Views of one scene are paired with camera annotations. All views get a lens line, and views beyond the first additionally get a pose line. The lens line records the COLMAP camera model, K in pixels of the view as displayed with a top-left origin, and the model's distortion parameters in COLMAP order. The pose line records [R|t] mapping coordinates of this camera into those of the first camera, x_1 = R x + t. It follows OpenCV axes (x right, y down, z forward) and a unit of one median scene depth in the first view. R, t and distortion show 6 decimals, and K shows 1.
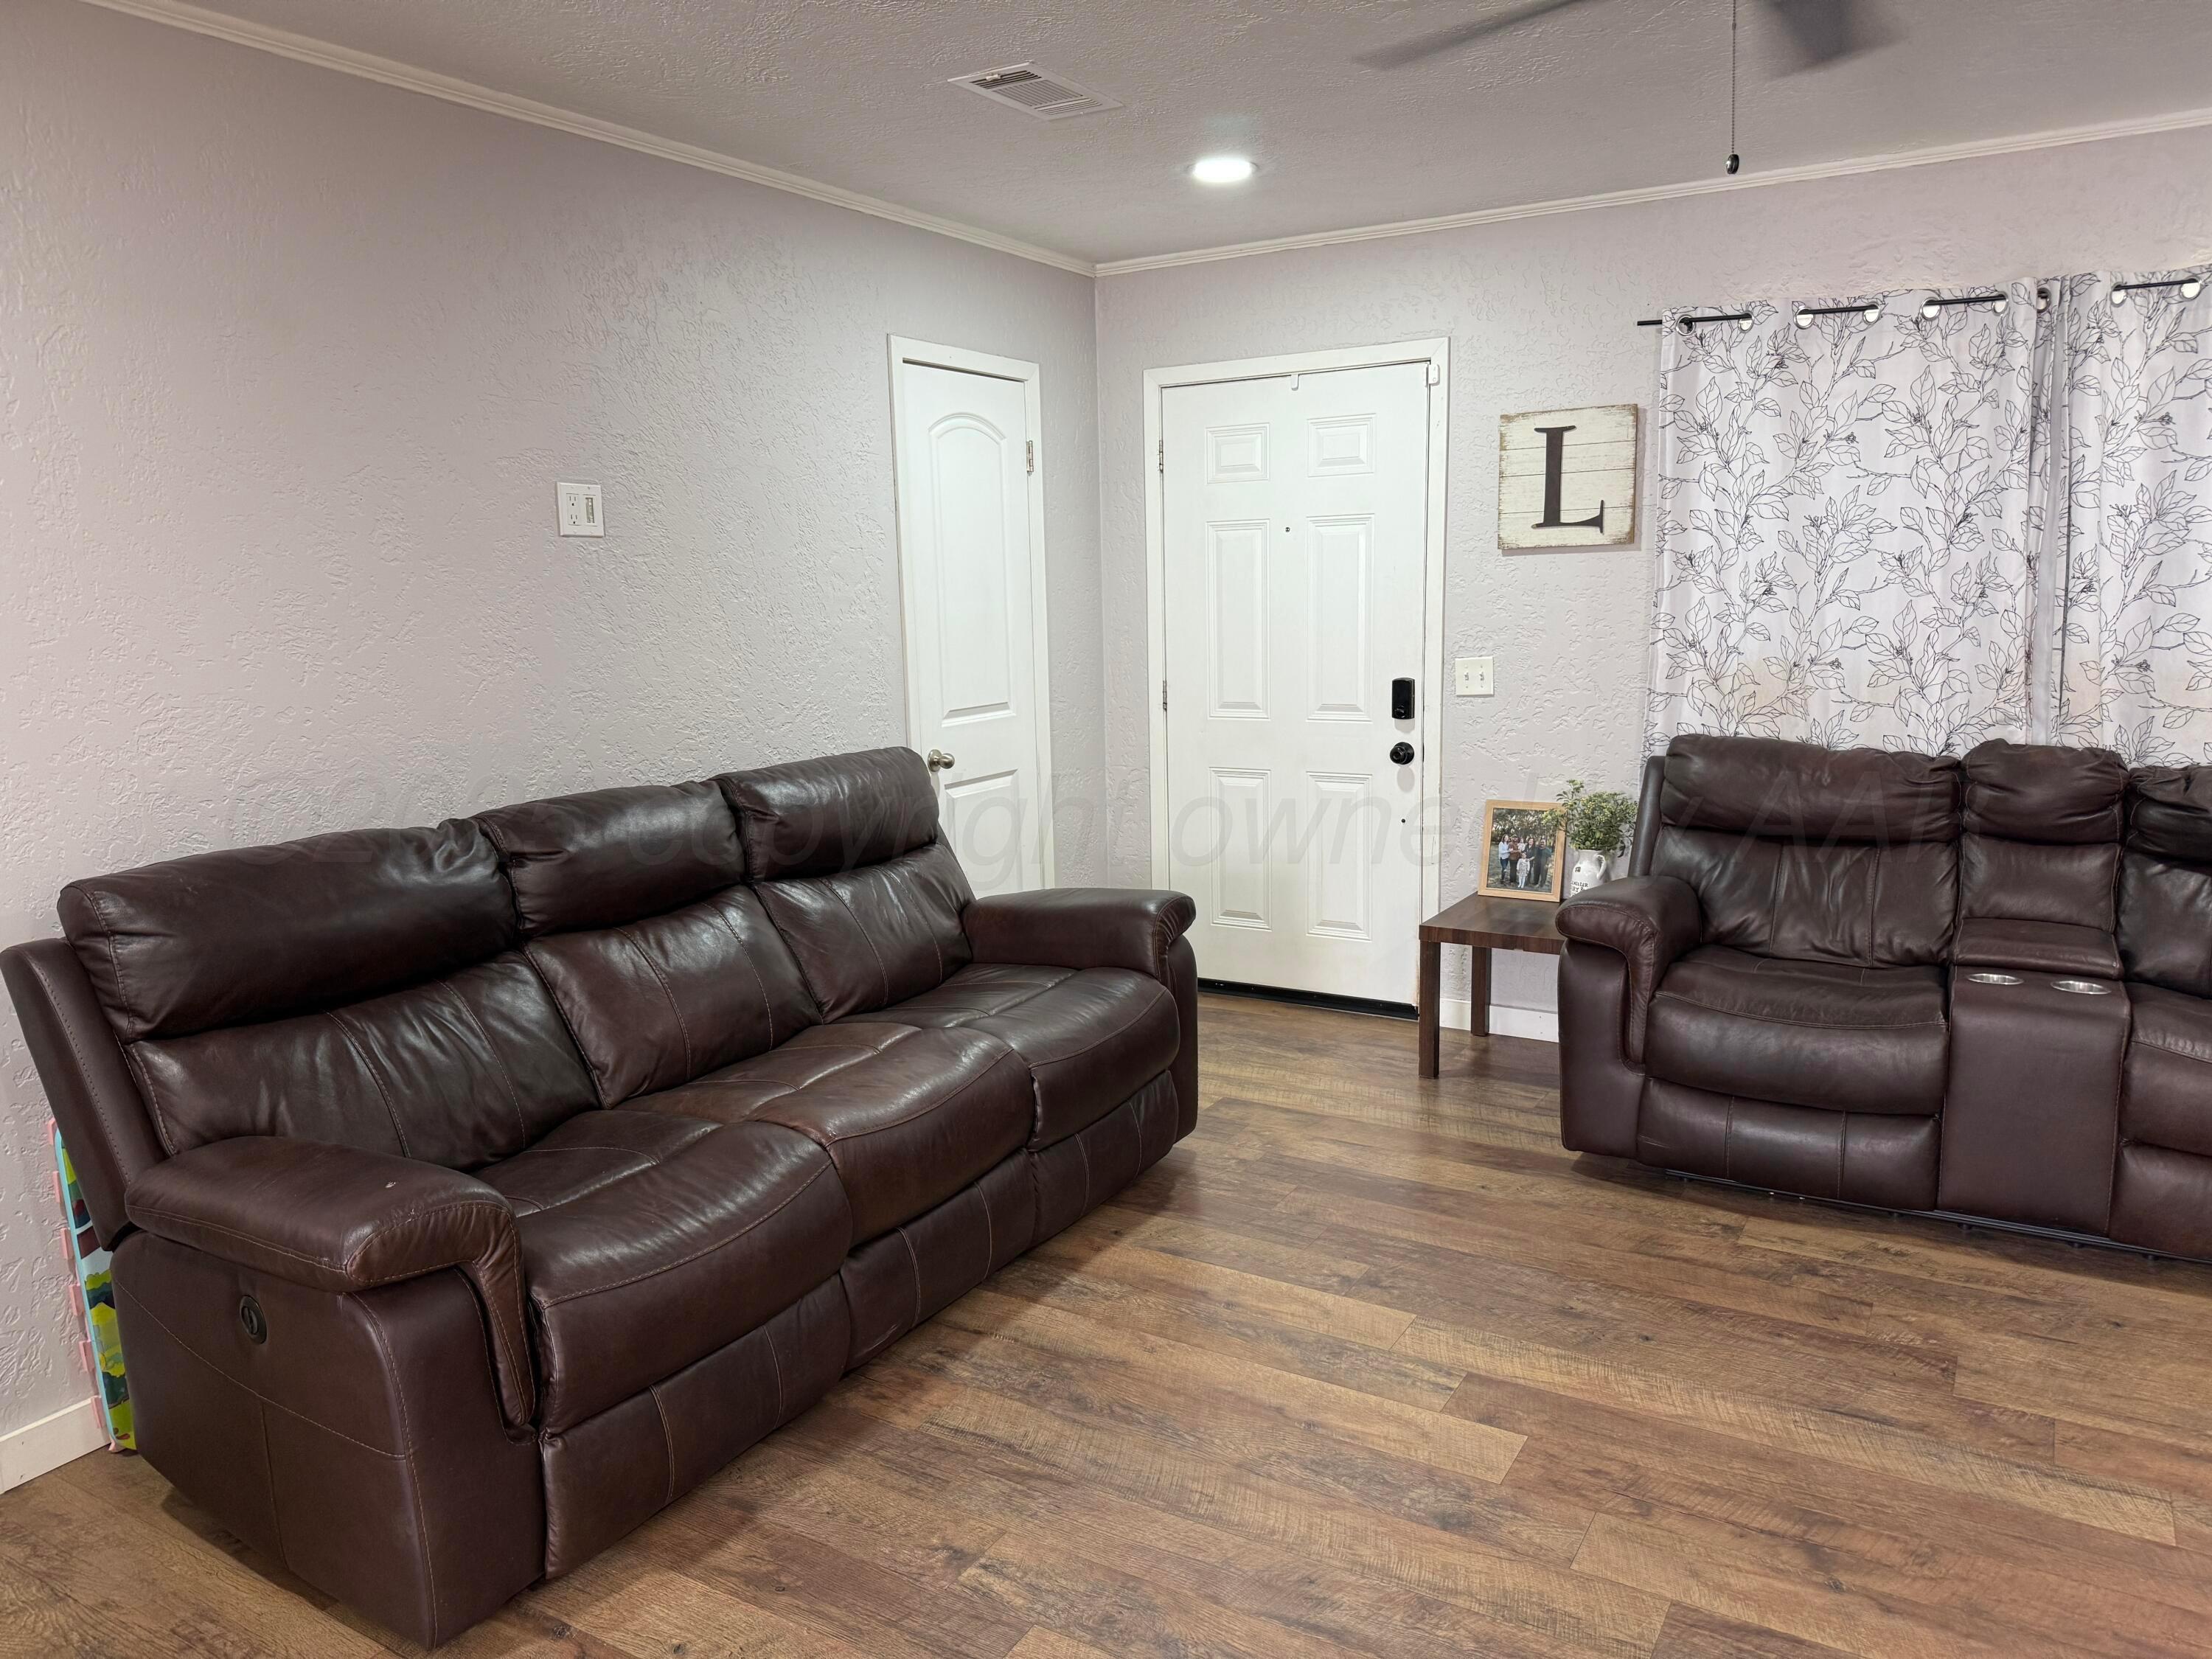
lens RADIAL K [[1589.9, 0, 1102.2], [0, 1589.9, 819.3], [0, 0, 1]] dist [0.029711, -0.038050]
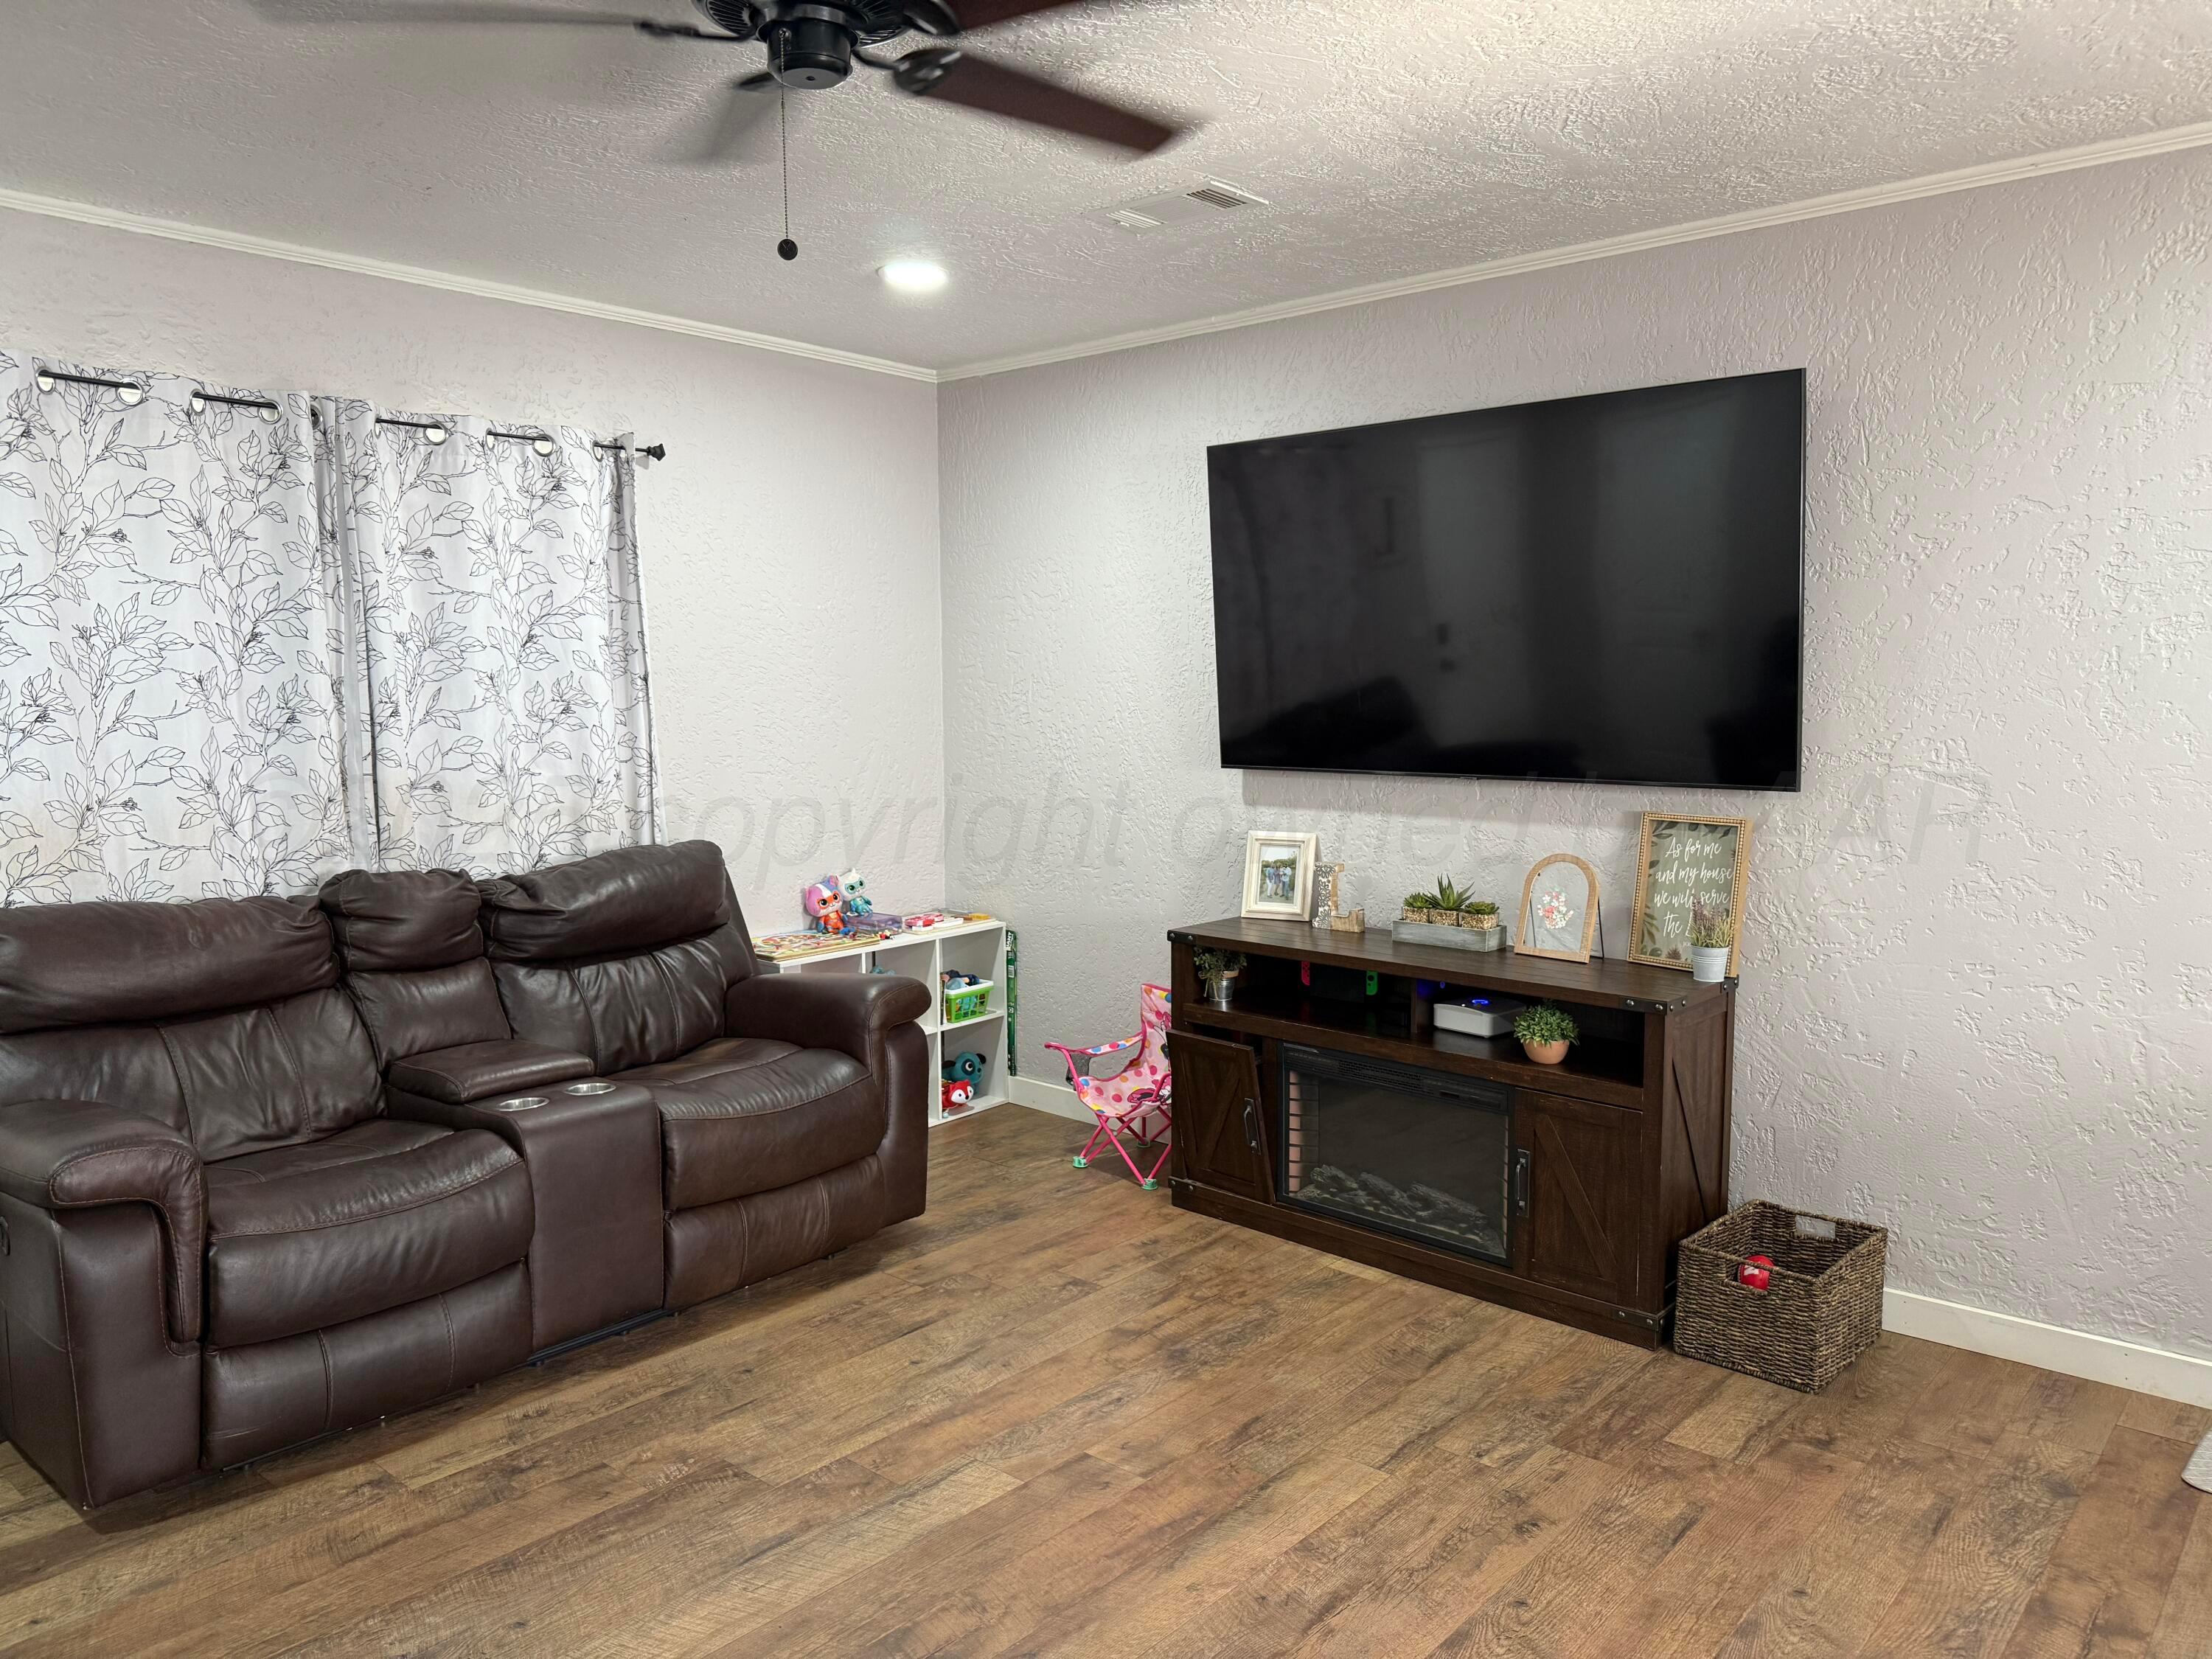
lens RADIAL K [[1589.9, 0, 1102.2], [0, 1589.9, 819.3], [0, 0, 1]] dist [0.029711, -0.038050]
pose [[0.173597, -0.065287, 0.982650, -0.289279], [0.148472, 0.988131, 0.039422, -0.051219], [-0.973561, 0.139052, 0.181230, 0.388518]]
